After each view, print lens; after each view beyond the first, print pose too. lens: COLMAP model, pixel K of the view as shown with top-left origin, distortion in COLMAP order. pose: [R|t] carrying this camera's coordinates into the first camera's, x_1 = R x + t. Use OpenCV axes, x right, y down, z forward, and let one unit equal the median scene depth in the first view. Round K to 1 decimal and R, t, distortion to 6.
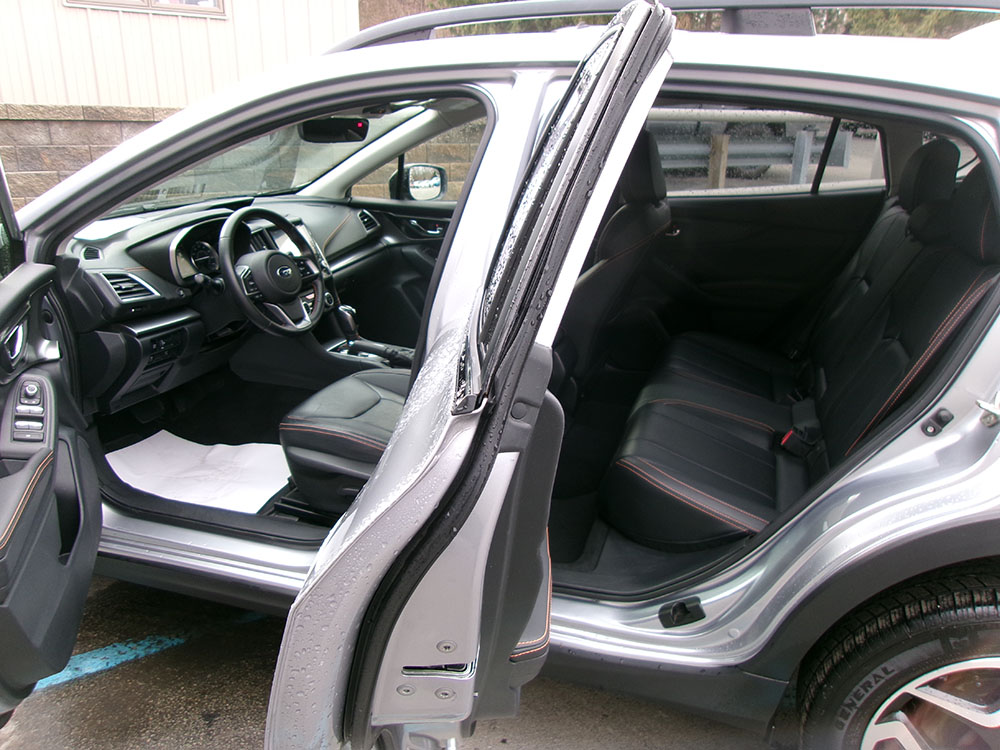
lens RADIAL K [[770.1, 0, 500.1], [0, 770.1, 375.8], [0, 0, 1]] dist [-0.012068, 0.024002]
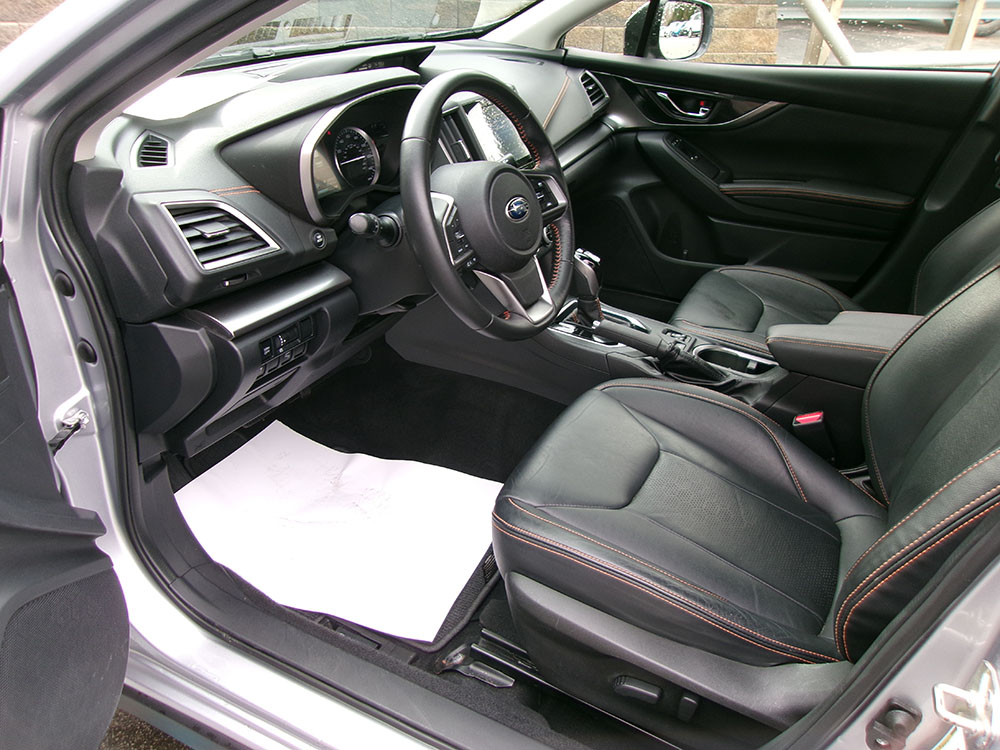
lens RADIAL K [[770.1, 0, 499.7], [0, 770.1, 375.5], [0, 0, 1]] dist [-0.012068, 0.024002]
pose [[0.988055, 0.100373, -0.116929, -0.225159], [-0.077668, 0.979720, 0.184704, -0.122085], [0.133097, -0.173416, 0.975814, 0.496596]]
